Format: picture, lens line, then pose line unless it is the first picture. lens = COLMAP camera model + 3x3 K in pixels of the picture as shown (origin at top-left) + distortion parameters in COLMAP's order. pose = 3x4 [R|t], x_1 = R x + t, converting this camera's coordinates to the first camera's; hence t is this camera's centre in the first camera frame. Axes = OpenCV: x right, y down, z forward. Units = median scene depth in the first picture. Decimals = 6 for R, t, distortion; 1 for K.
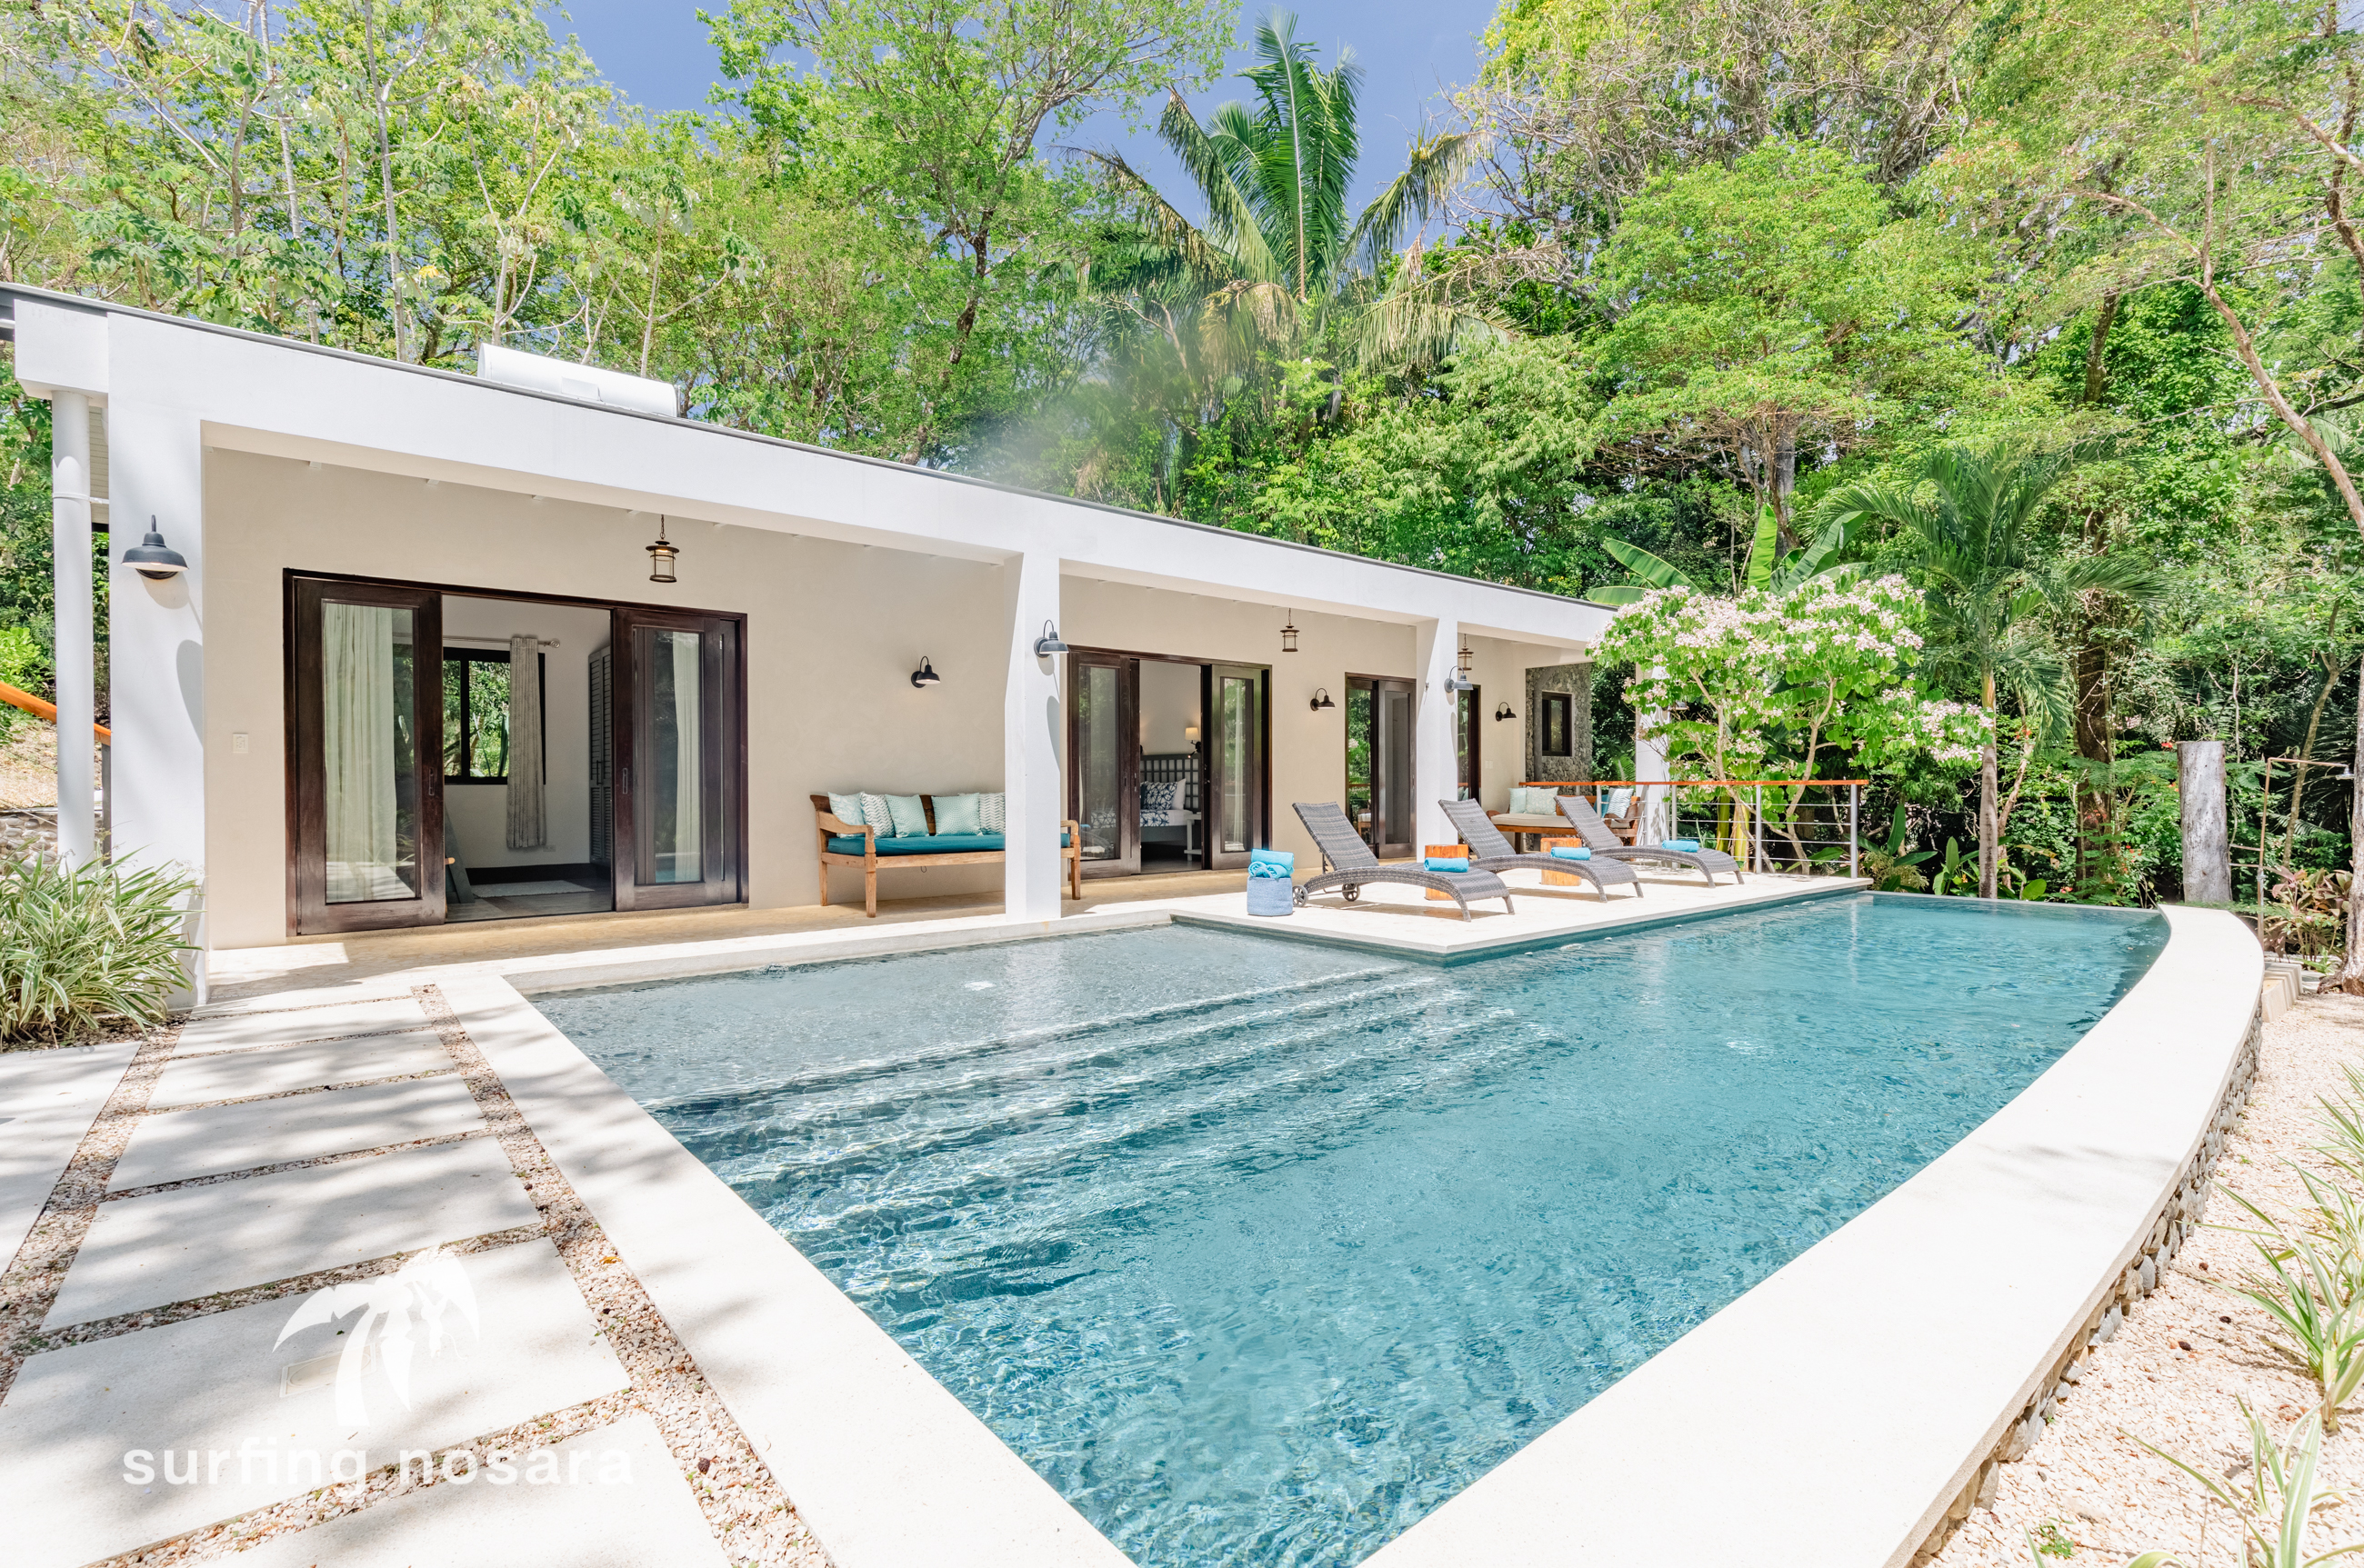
lens RADIAL K [[1066.5, 0, 1168.2], [0, 1066.5, 781.1], [0, 0, 1]] dist [0.017594, -0.007536]
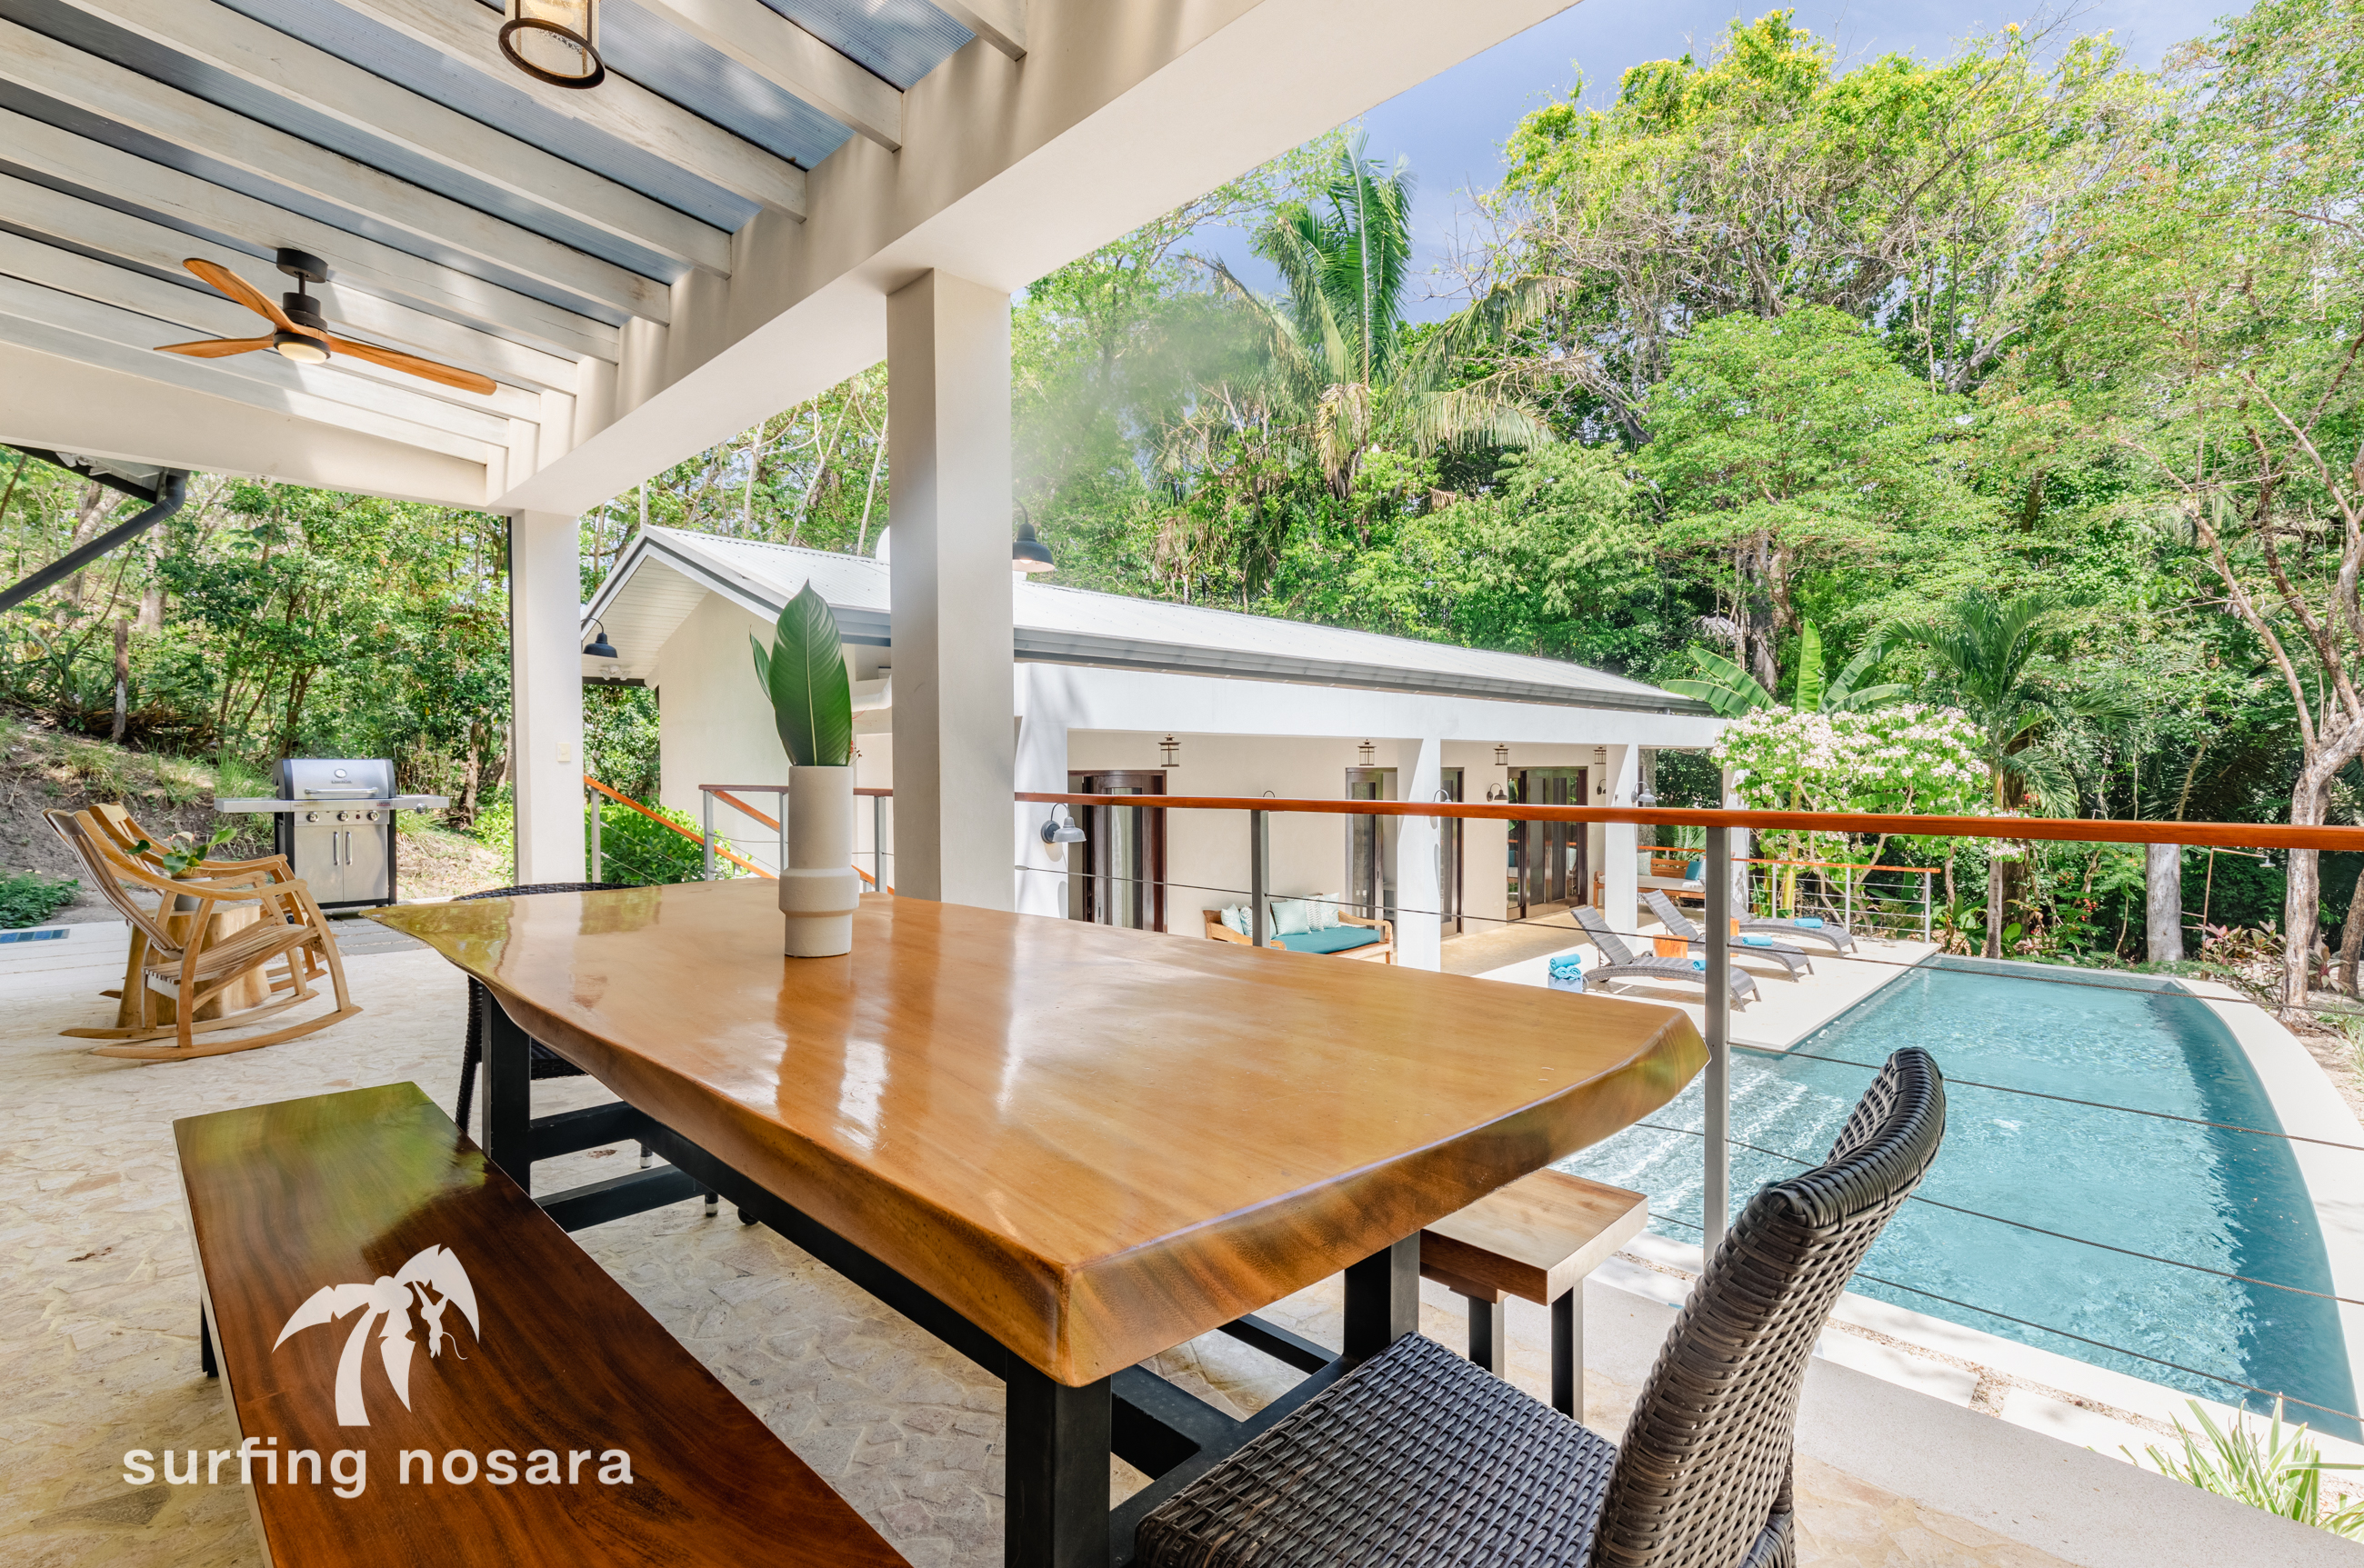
lens RADIAL K [[1066.5, 0, 1168.2], [0, 1066.5, 781.1], [0, 0, 1]] dist [0.017594, -0.007536]
pose [[0.993929, -0.002135, 0.110002, -0.247267], [-0.000259, 0.999763, 0.021747, -0.079831], [-0.110023, -0.021643, 0.993693, -0.112279]]
